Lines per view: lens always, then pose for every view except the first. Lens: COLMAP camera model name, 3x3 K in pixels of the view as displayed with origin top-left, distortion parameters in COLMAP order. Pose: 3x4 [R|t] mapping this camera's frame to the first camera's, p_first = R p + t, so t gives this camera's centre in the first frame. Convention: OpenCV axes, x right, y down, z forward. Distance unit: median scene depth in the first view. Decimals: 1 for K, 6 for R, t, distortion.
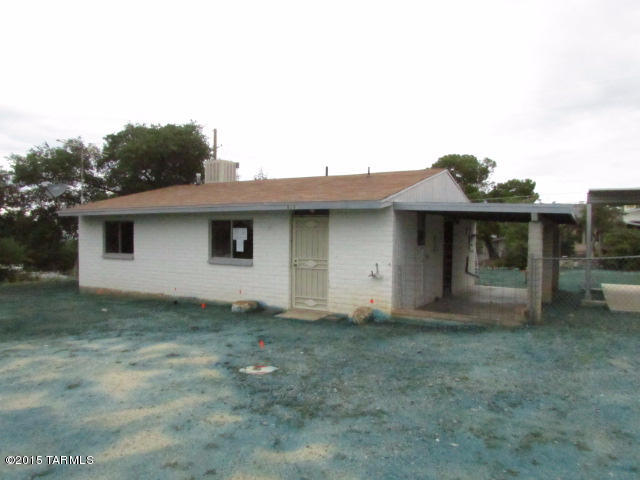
lens RADIAL K [[462.1, 0, 320.0], [0, 462.1, 240.0], [0, 0, 1]] dist [-0.008877, -0.004277]
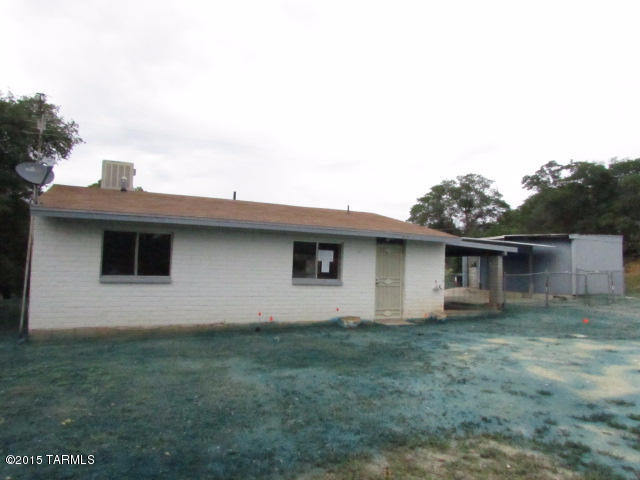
lens RADIAL K [[453.1, 0, 313.2], [0, 453.1, 240.5], [0, 0, 1]] dist [-0.005872, -0.008516]
pose [[0.559854, 0.059485, 0.826453, -0.860213], [-0.013436, 0.997940, -0.062726, 0.014114], [-0.828482, 0.024013, 0.559501, 0.350298]]
